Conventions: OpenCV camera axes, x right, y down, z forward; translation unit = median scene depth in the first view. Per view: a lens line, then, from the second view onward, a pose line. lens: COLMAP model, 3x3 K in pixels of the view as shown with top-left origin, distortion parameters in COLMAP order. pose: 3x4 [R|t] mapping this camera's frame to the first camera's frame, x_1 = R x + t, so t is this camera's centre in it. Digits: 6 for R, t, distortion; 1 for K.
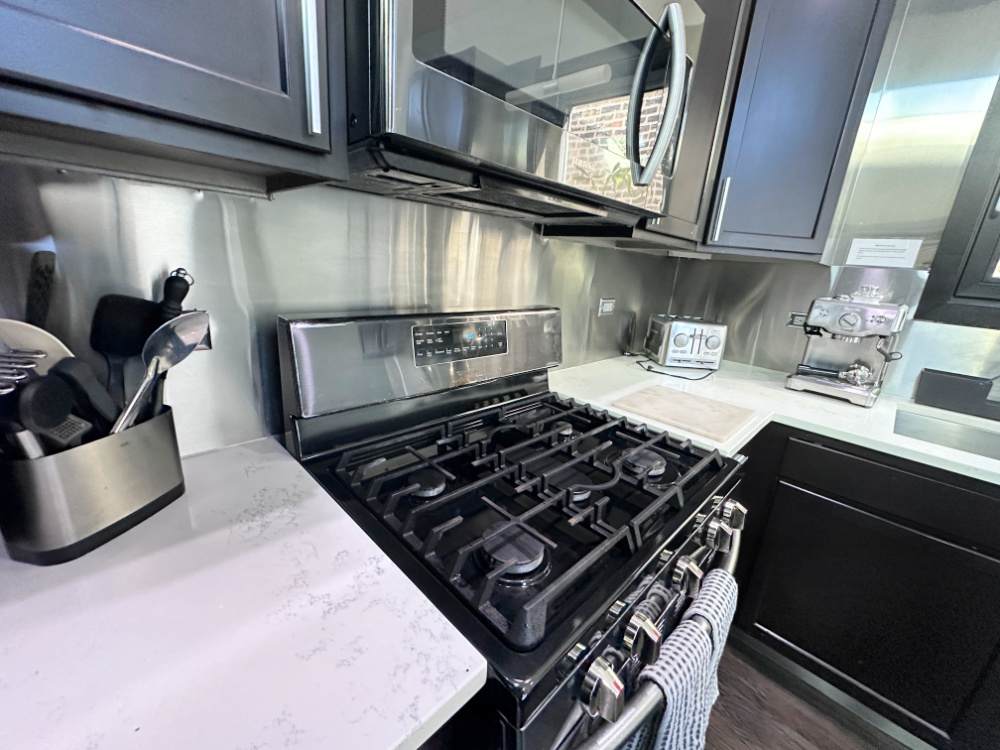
lens RADIAL K [[395.1, 0, 500.0], [0, 395.1, 375.0], [0, 0, 1]] dist [-0.038123, -0.000012]
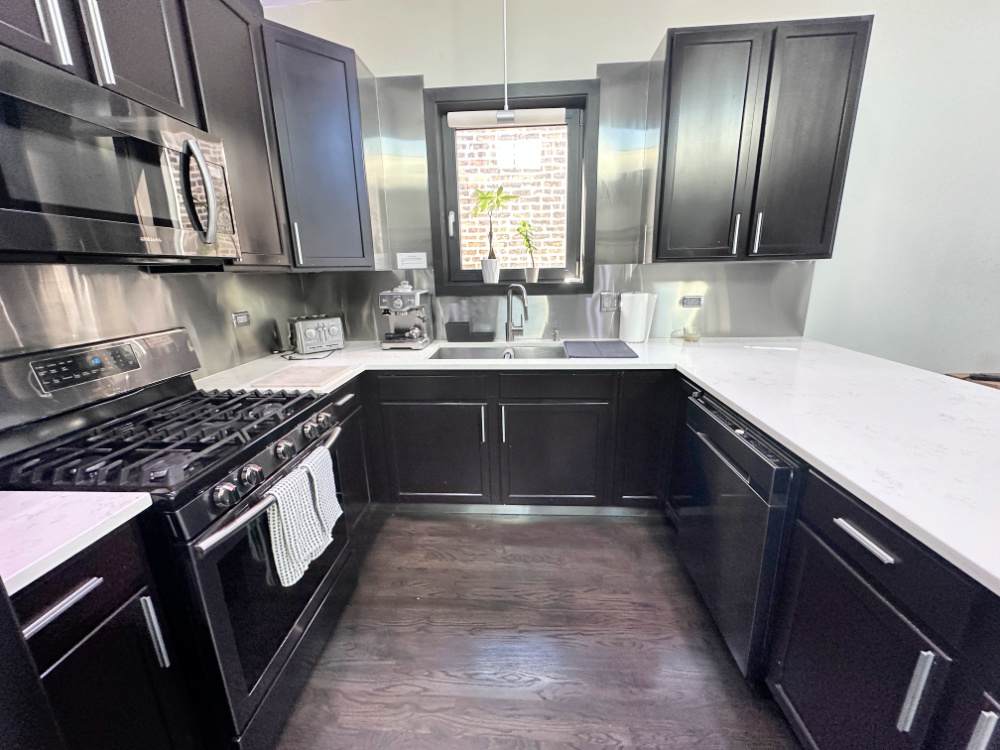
lens RADIAL K [[396.3, 0, 500.0], [0, 396.3, 375.0], [0, 0, 1]] dist [0.001888, 0.000098]
pose [[0.740579, -0.251252, 0.623230, 0.066008], [0.252706, 0.963519, 0.088150, 0.136399], [-0.622642, 0.092212, 0.777055, -0.682323]]
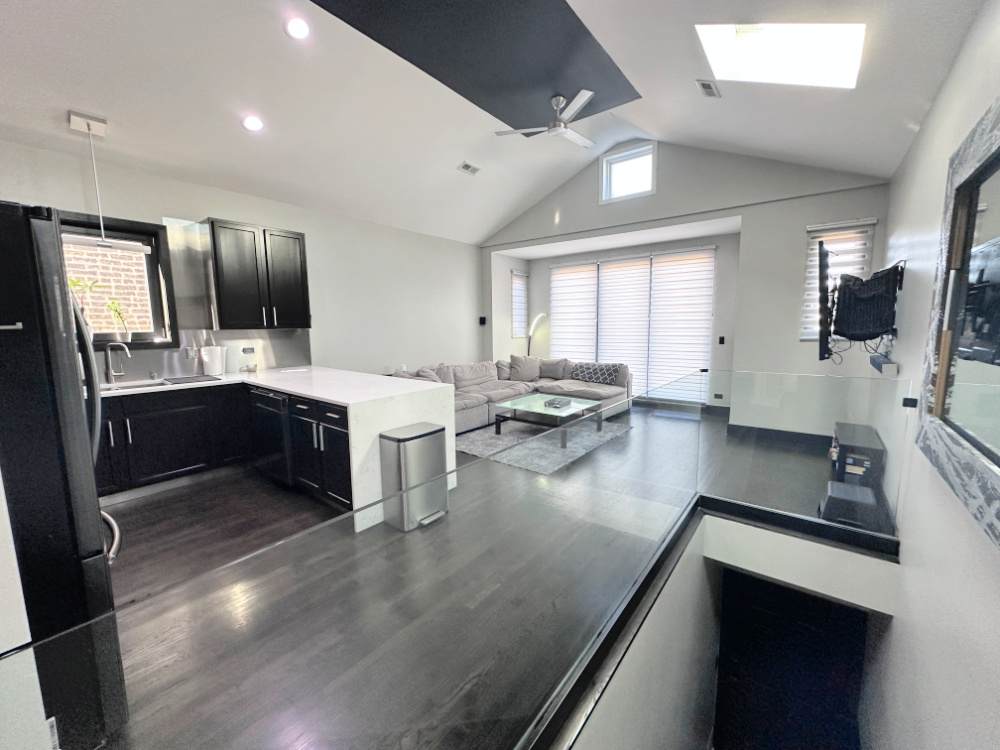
lens RADIAL K [[396.3, 0, 500.0], [0, 396.3, 375.0], [0, 0, 1]] dist [0.001888, 0.000098]
pose [[-0.116945, -0.188482, 0.975089, -1.672787], [0.282380, 0.934992, 0.214598, 0.280635], [-0.952148, 0.300442, -0.056119, -1.654275]]
